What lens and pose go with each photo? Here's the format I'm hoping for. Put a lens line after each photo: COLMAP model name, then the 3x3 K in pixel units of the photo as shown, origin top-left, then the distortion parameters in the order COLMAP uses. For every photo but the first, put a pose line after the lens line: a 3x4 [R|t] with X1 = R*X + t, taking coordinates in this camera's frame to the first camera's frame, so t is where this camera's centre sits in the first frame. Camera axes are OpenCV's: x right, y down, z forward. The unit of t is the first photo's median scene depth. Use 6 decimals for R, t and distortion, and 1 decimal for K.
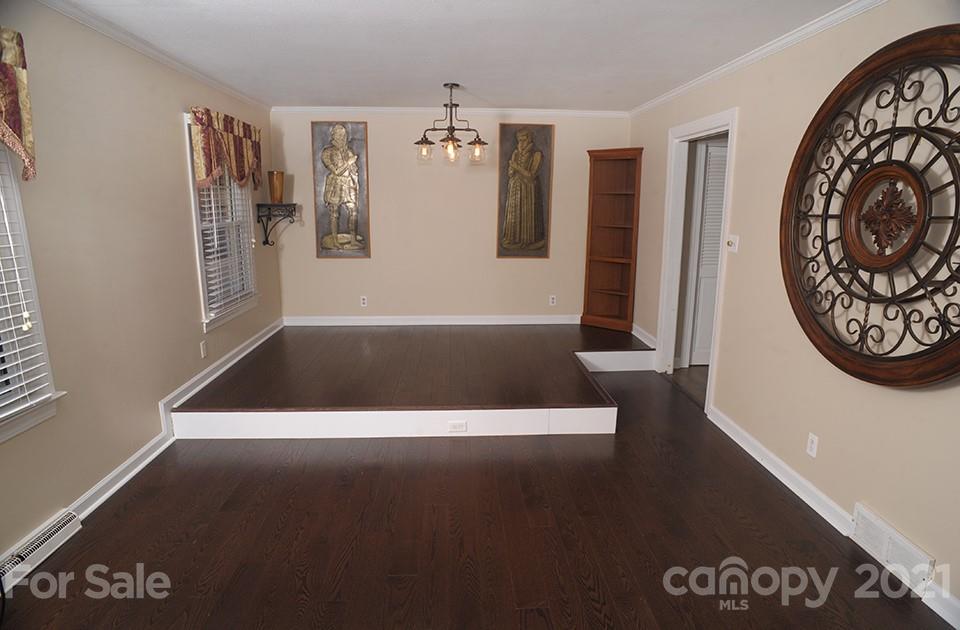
lens RADIAL K [[548.7, 0, 485.5], [0, 548.7, 314.6], [0, 0, 1]] dist [-0.100682, 0.070237]
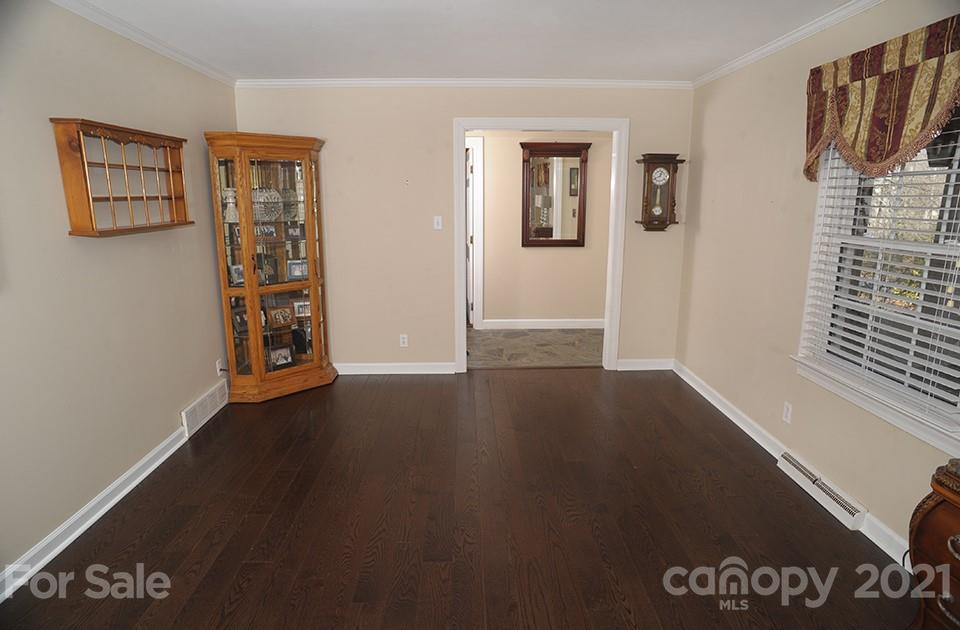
lens RADIAL K [[544.8, 0, 477.3], [0, 544.8, 330.7], [0, 0, 1]] dist [-0.109129, 0.050097]
pose [[-0.998779, -0.022235, 0.044121, -0.086591], [-0.000872, 0.900807, 0.434219, -0.292898], [-0.049399, 0.433650, -0.899726, 1.418152]]
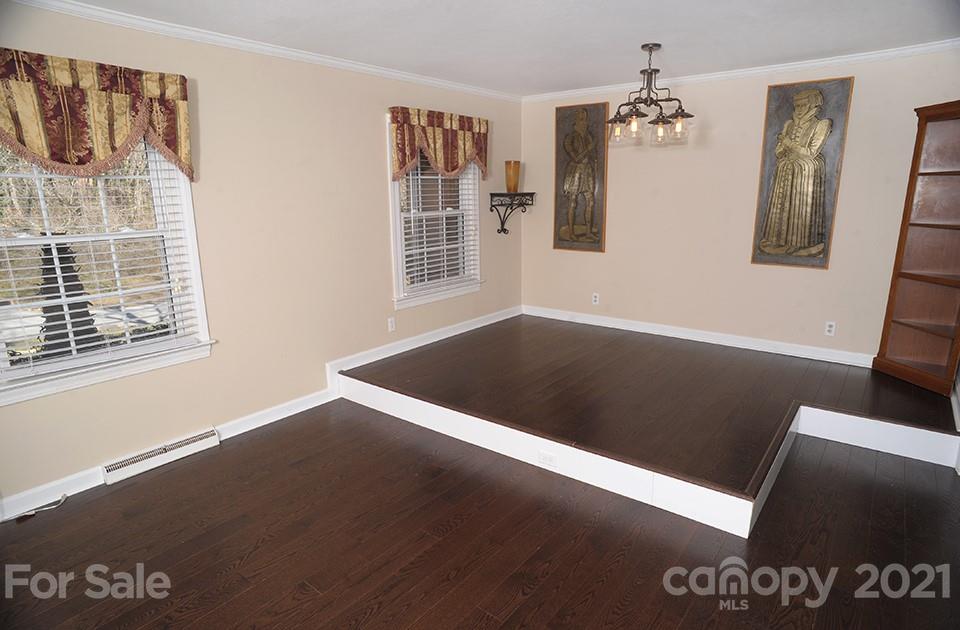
lens RADIAL K [[548.7, 0, 485.5], [0, 548.7, 314.6], [0, 0, 1]] dist [-0.100682, 0.070237]
pose [[0.744697, 0.133802, -0.653852, 0.306527], [-0.119045, 0.990617, 0.067132, -0.047340], [0.656699, 0.027844, 0.753638, 0.227638]]
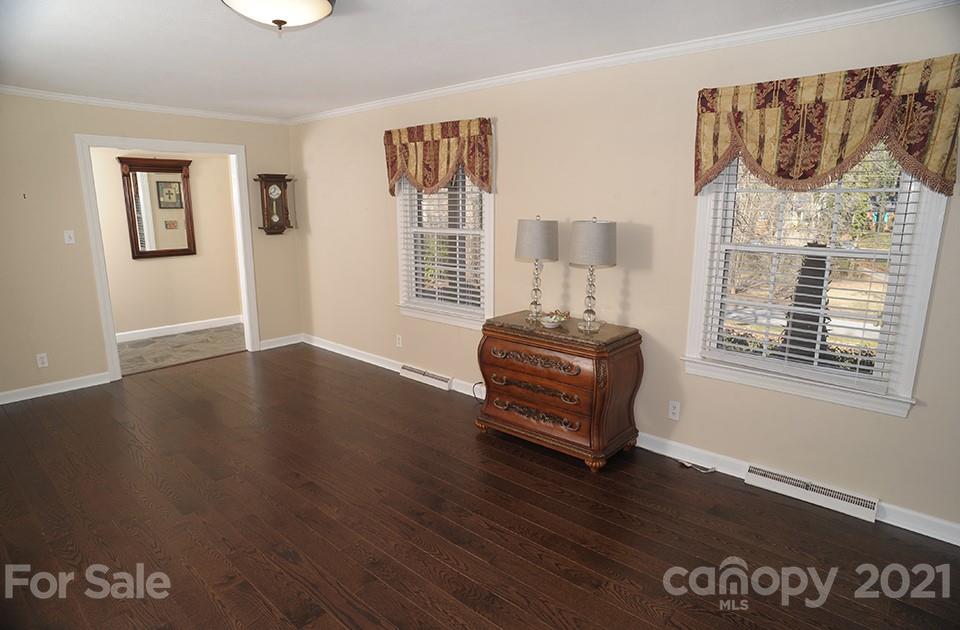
lens RADIAL K [[579.1, 0, 476.6], [0, 579.1, 342.1], [0, 0, 1]] dist [-0.113117, 0.080631]
pose [[-0.734285, 0.144131, -0.663363, 0.203605], [-0.149182, 0.919050, 0.364817, -0.353744], [0.662246, 0.366842, -0.653343, 1.704885]]
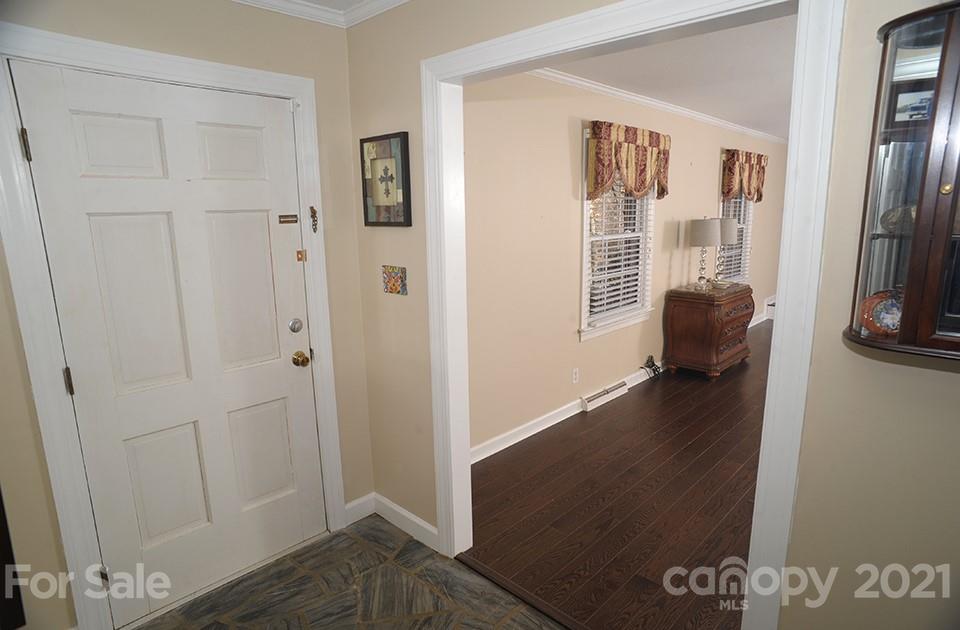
lens RADIAL K [[548.7, 0, 485.5], [0, 548.7, 314.6], [0, 0, 1]] dist [-0.100682, 0.070237]
pose [[0.671662, 0.119469, -0.731161, 0.092465], [-0.127358, 0.990840, 0.044905, -0.033954], [0.729829, 0.062958, 0.680725, 0.130074]]
